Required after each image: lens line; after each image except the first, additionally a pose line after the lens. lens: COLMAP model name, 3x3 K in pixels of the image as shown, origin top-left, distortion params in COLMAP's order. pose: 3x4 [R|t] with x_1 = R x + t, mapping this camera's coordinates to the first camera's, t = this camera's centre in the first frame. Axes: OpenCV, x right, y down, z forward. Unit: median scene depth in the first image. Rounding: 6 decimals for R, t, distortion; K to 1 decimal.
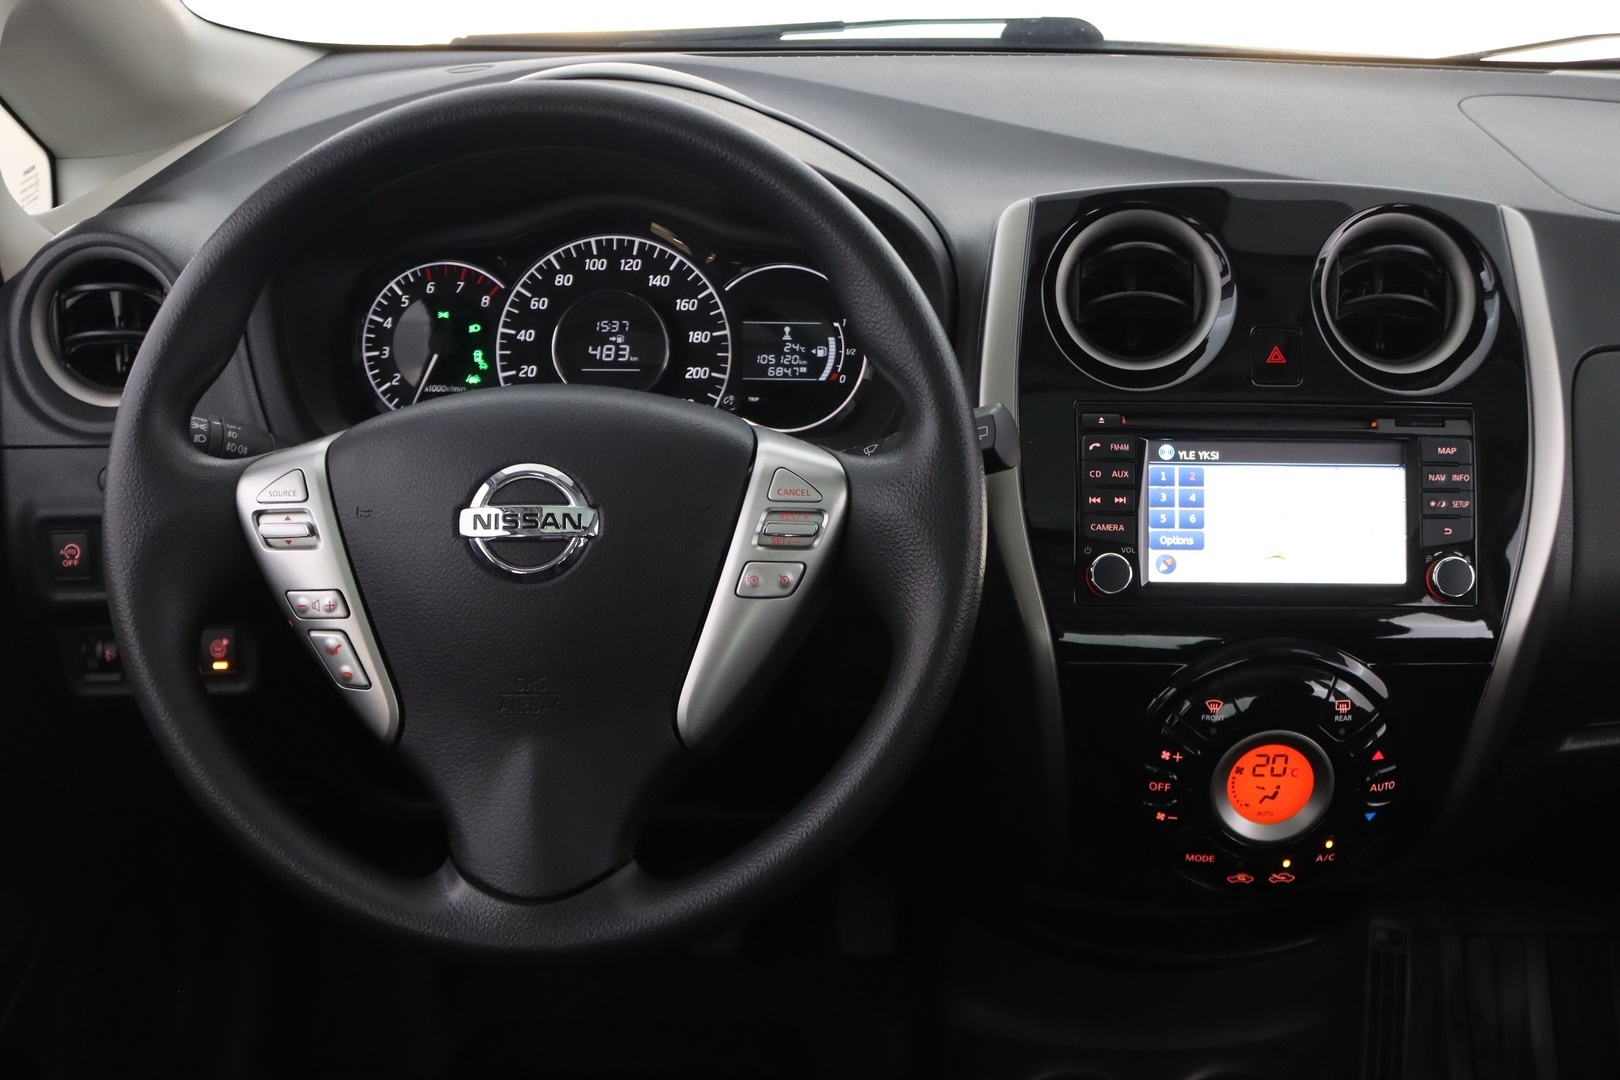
lens RADIAL K [[1790.9, 0, 826.7], [0, 1790.9, 584.1], [0, 0, 1]] dist [-0.113437, 0.000000]
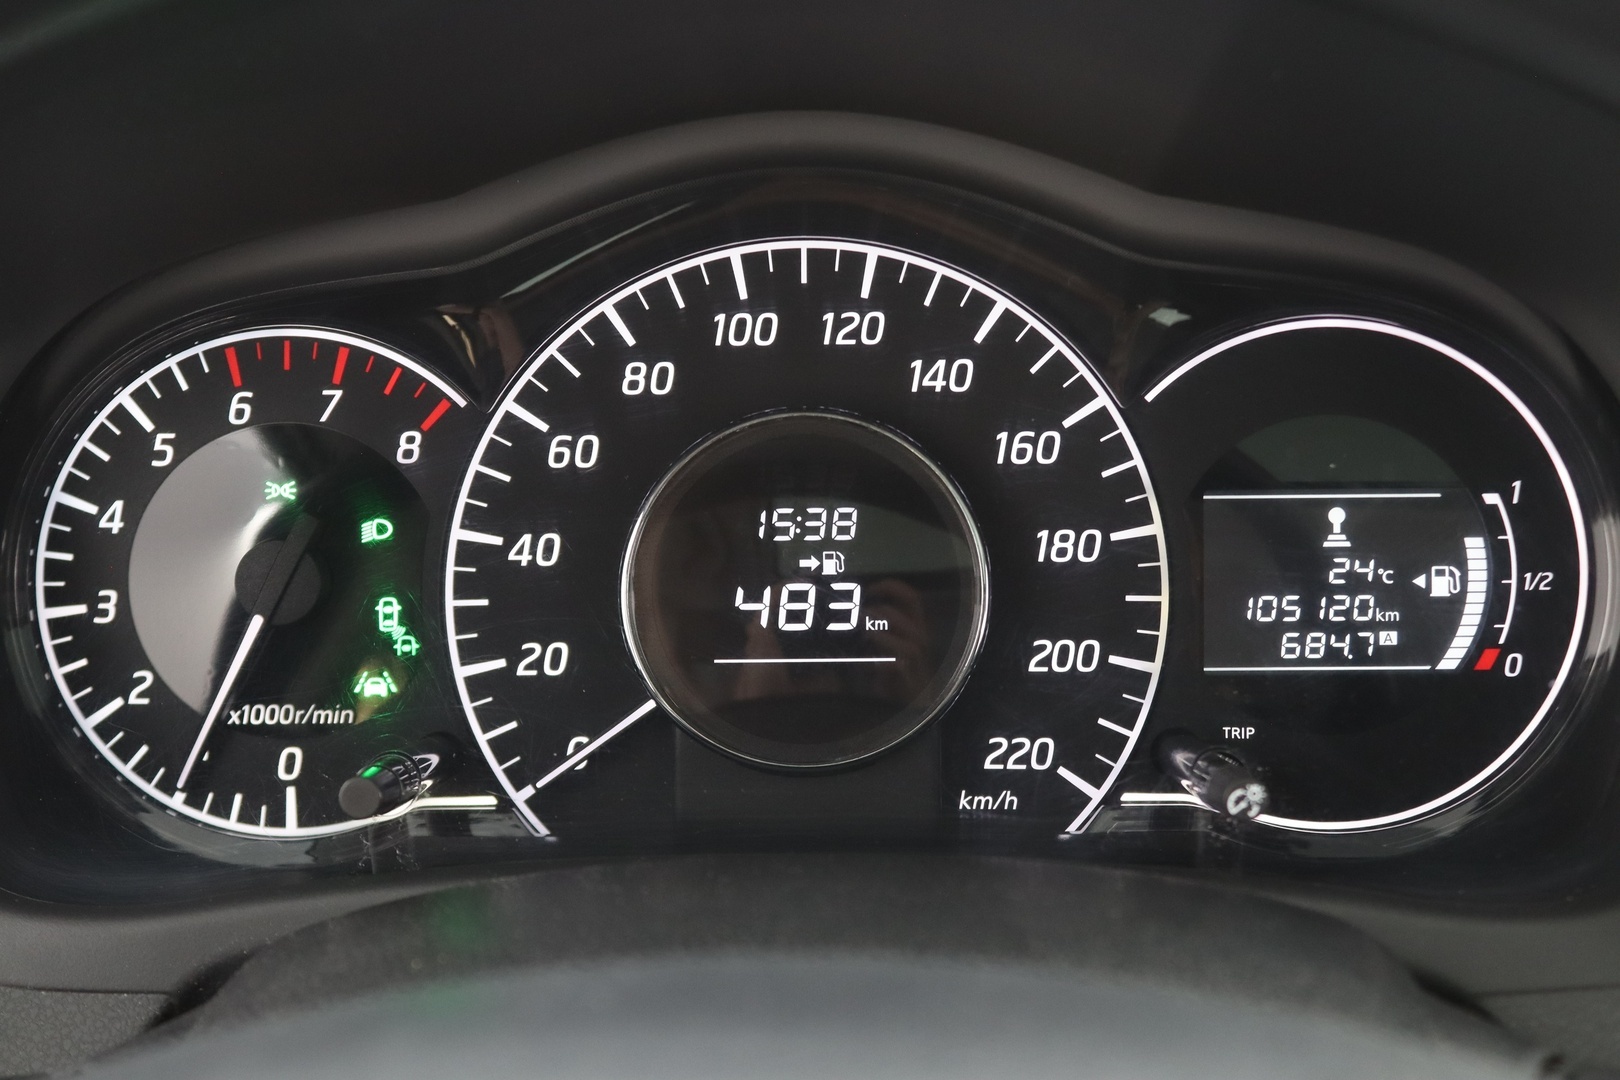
lens RADIAL K [[2628.3, 0, 815.3], [0, 2628.3, 536.6], [0, 0, 1]] dist [-0.013908, 0.000000]
pose [[0.999235, -0.020977, -0.033006, -0.112485], [0.019100, 0.998238, -0.056181, -0.126196], [0.034126, 0.055508, 0.997875, 0.576633]]
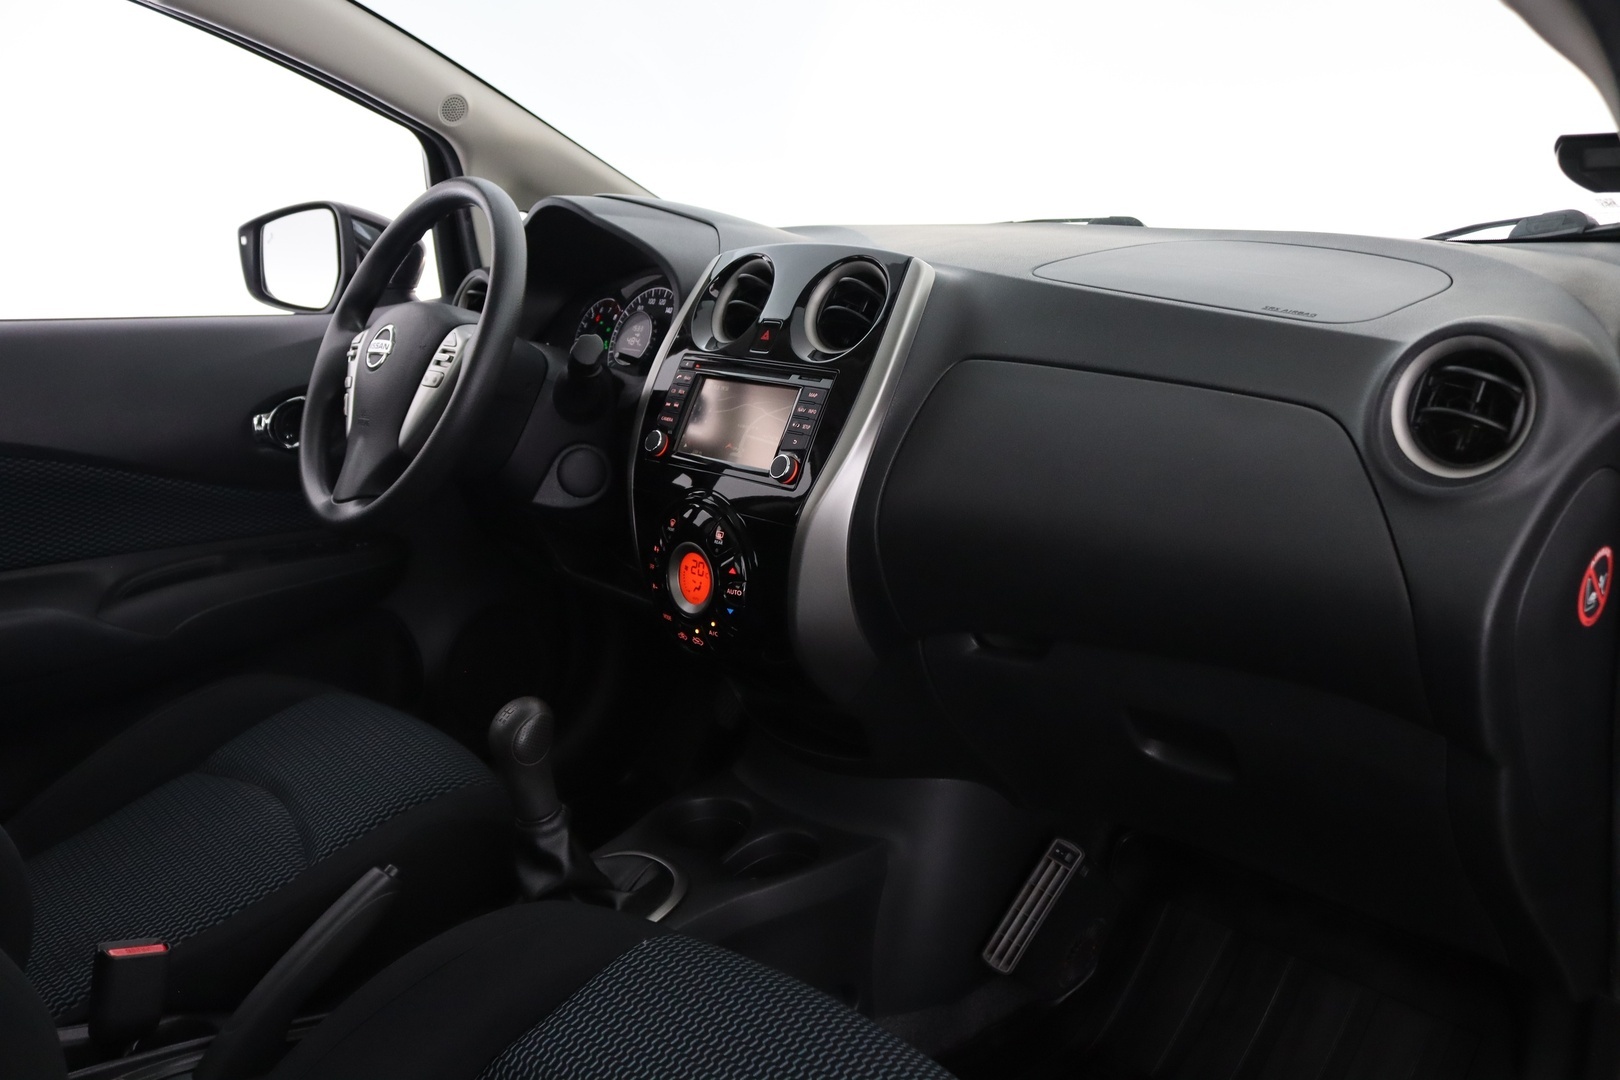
lens RADIAL K [[1323.2, 0, 805.3], [0, 1323.2, 540.9], [0, 0, 1]] dist [-0.144400, 0.044281]
pose [[0.680796, 0.164335, -0.713800, 1.174179], [-0.284568, 0.957297, -0.051017, 0.109177], [0.674935, 0.237857, 0.698489, 0.182740]]
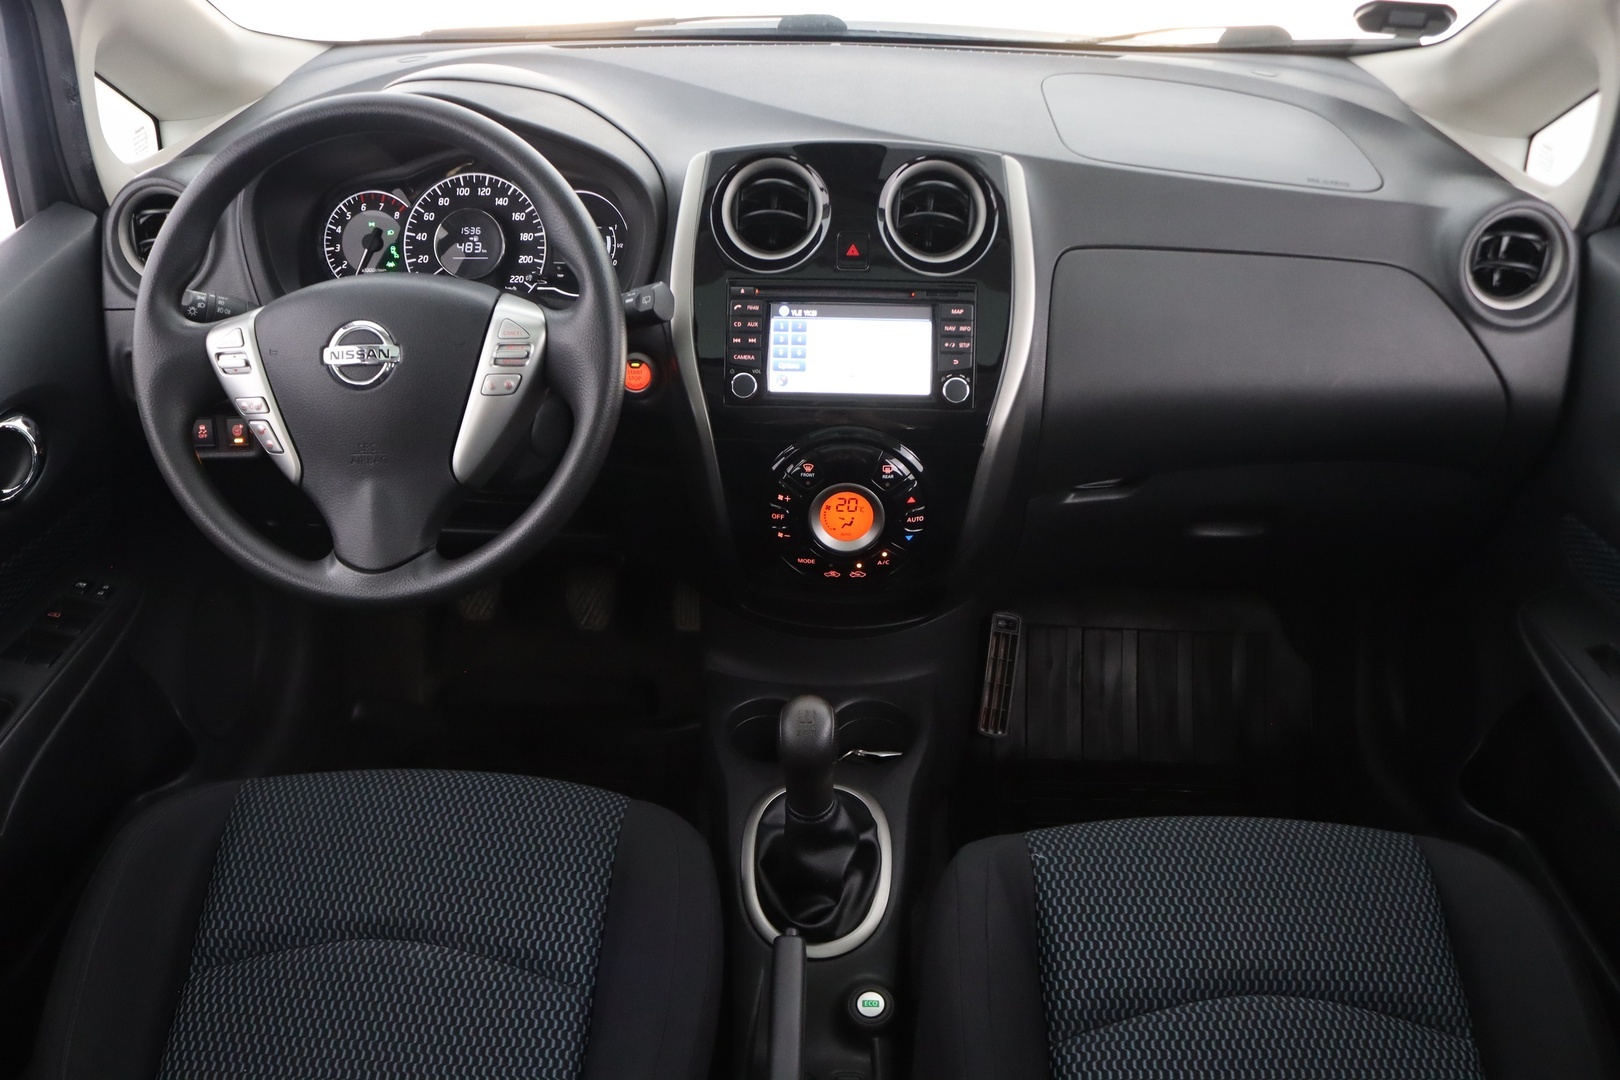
lens RADIAL K [[1323.2, 0, 811.9], [0, 1323.2, 556.2], [0, 0, 1]] dist [-0.144400, 0.044281]
pose [[0.999383, 0.014241, -0.032111, 0.250138], [-0.010200, 0.992394, 0.122677, -0.000008], [0.033614, -0.122274, 0.991927, -0.206282]]
